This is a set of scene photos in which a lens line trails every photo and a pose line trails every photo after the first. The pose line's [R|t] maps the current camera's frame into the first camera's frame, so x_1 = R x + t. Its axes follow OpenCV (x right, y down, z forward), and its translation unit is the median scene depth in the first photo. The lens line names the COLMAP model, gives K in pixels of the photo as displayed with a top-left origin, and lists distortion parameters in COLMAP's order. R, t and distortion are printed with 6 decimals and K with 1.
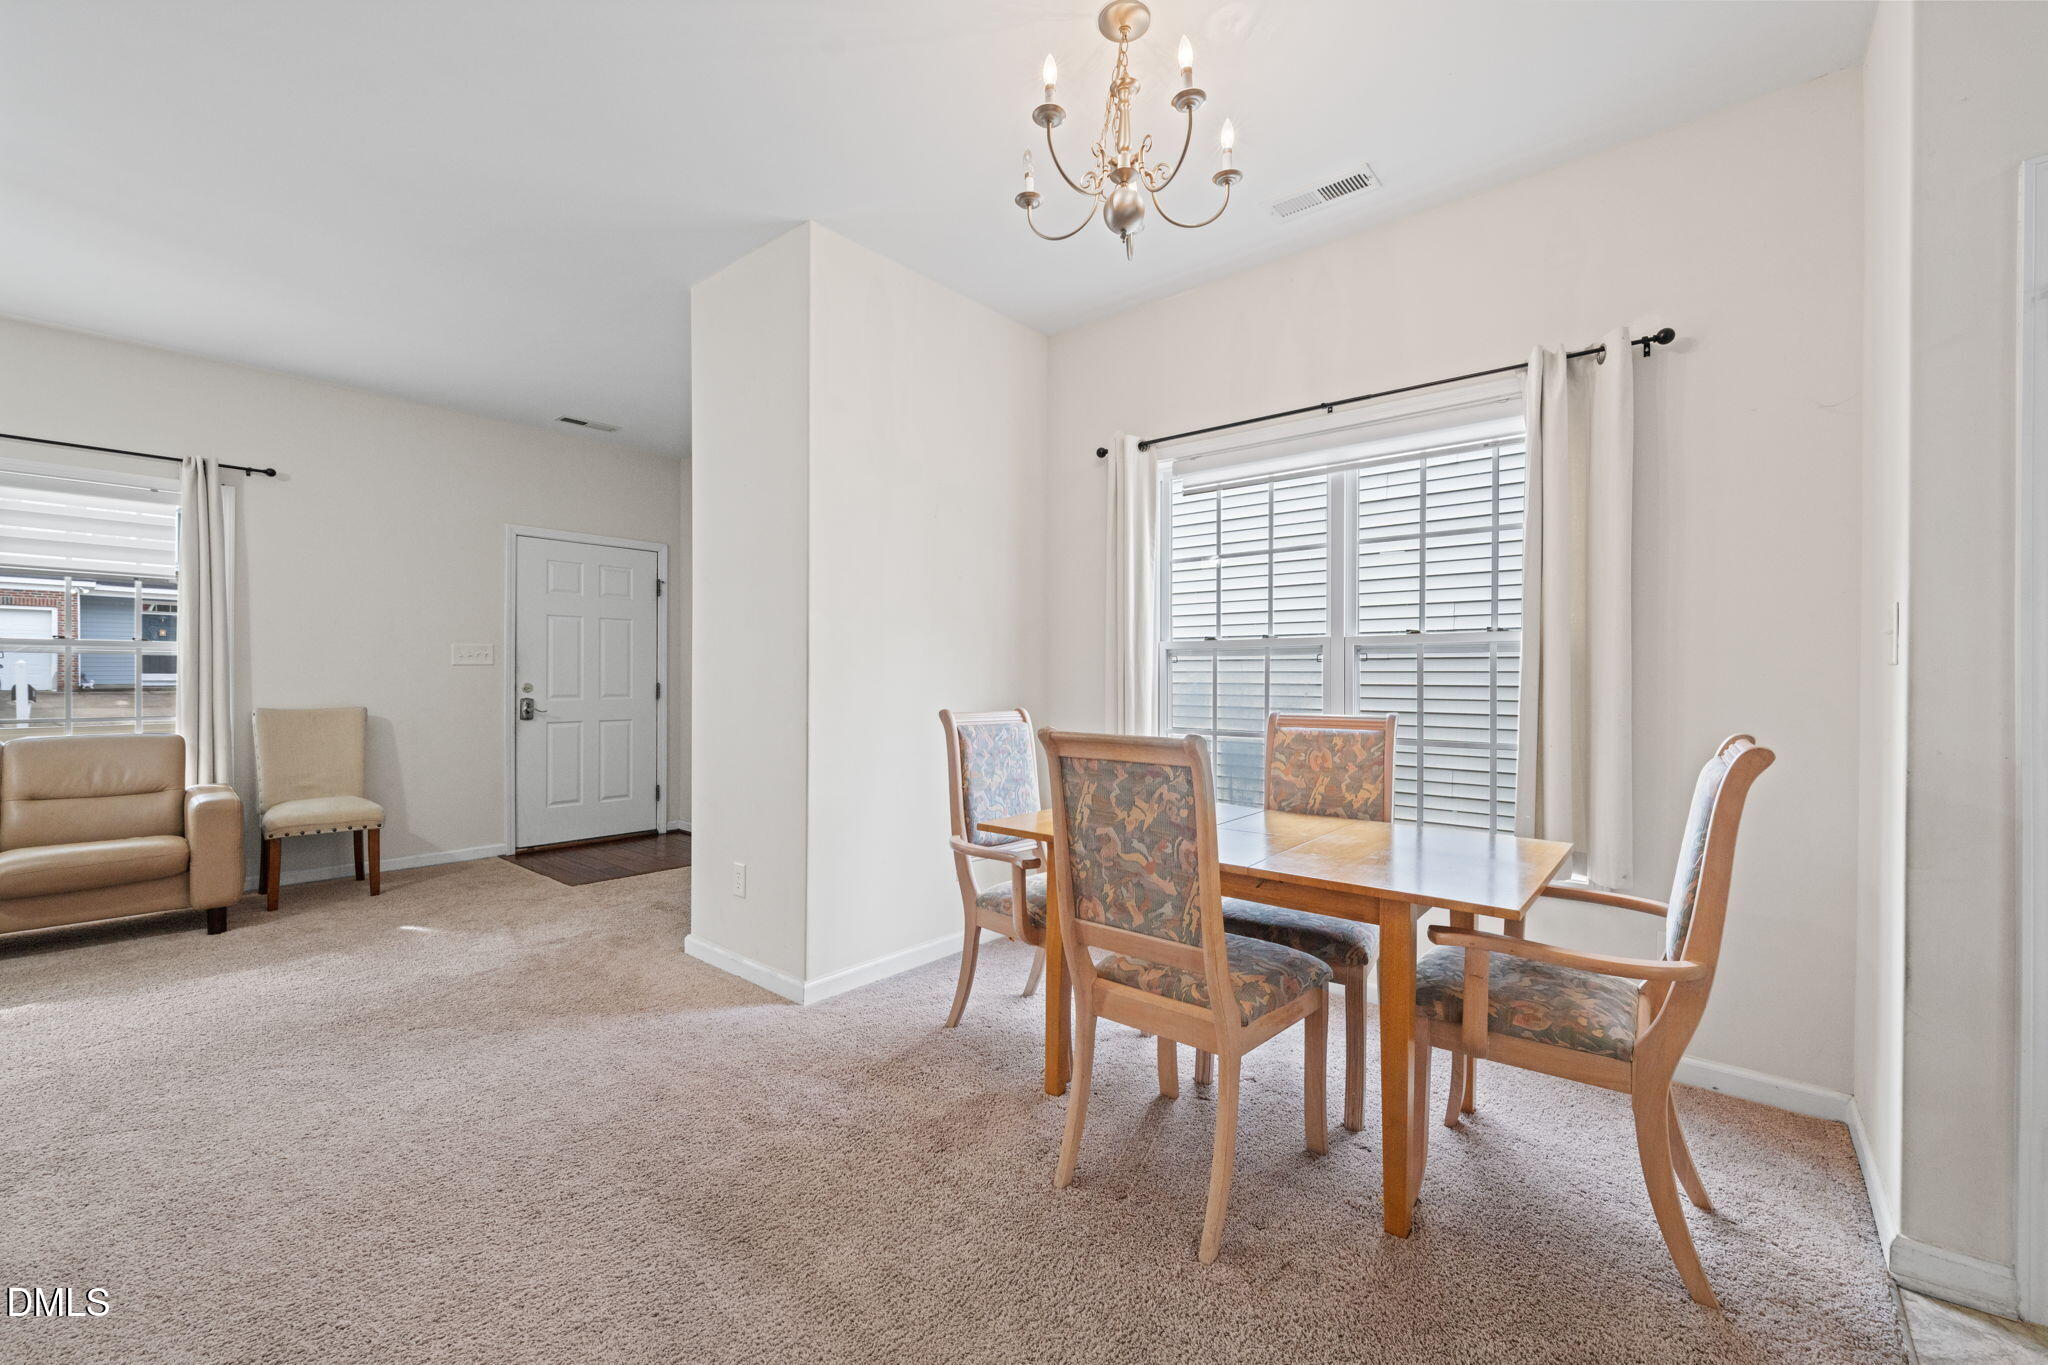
lens RADIAL K [[831.9, 0, 1031.7], [0, 831.9, 679.7], [0, 0, 1]] dist [-0.001526, -0.000095]
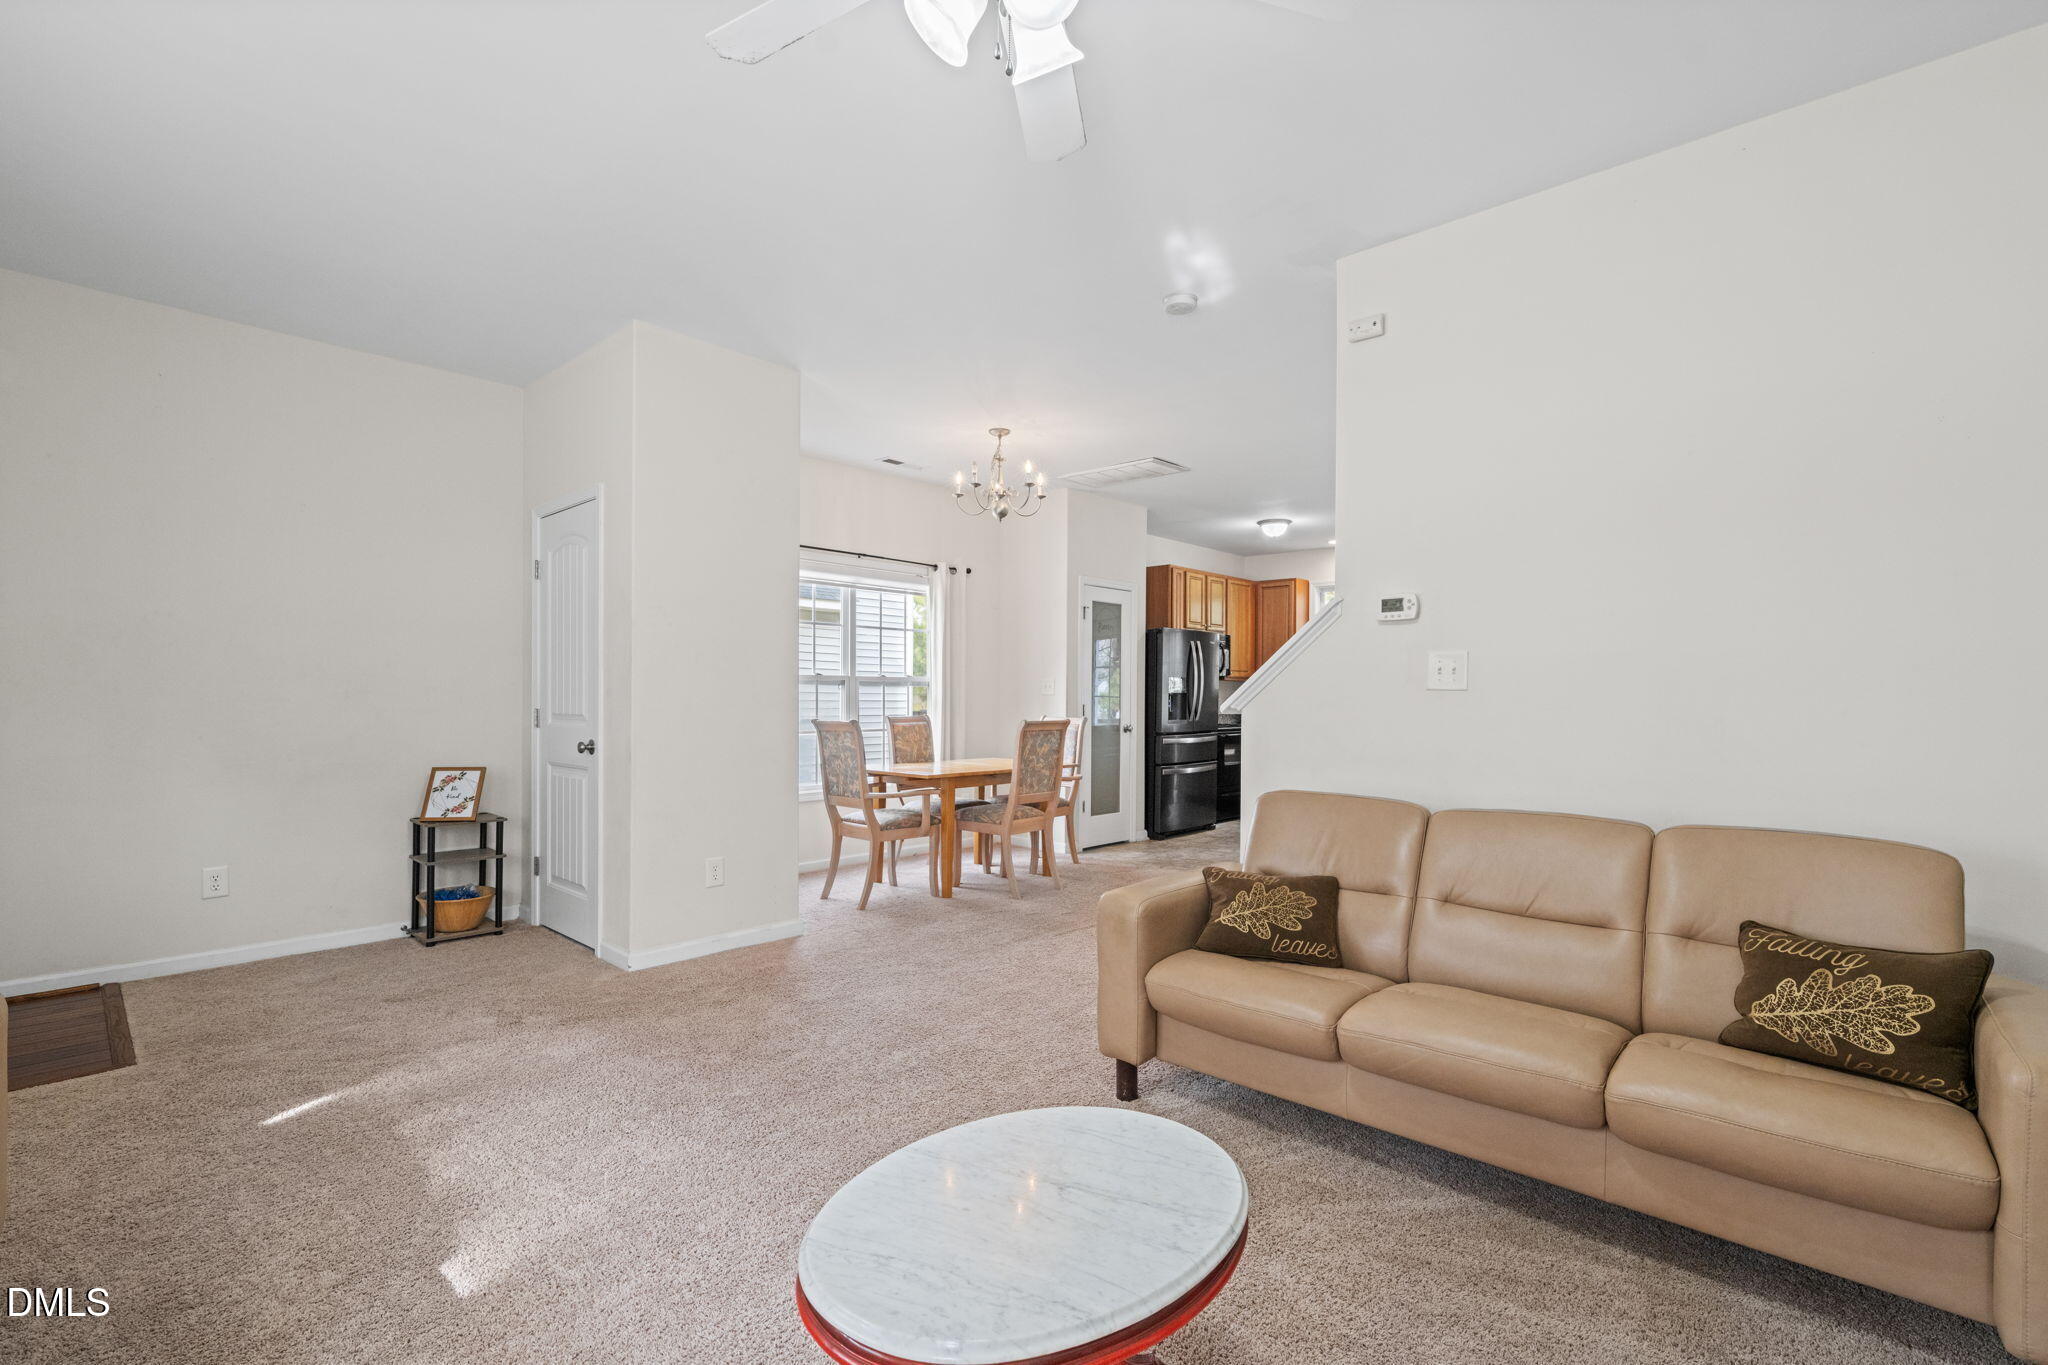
lens RADIAL K [[912.7, 0, 1024.0], [0, 912.7, 682.5], [0, 0, 1]] dist [-0.012170, -0.000175]
pose [[0.052046, 0.009545, 0.998599, -1.417955], [-0.005007, 0.999944, -0.009296, -0.016256], [-0.998632, -0.004516, 0.052090, 0.432514]]
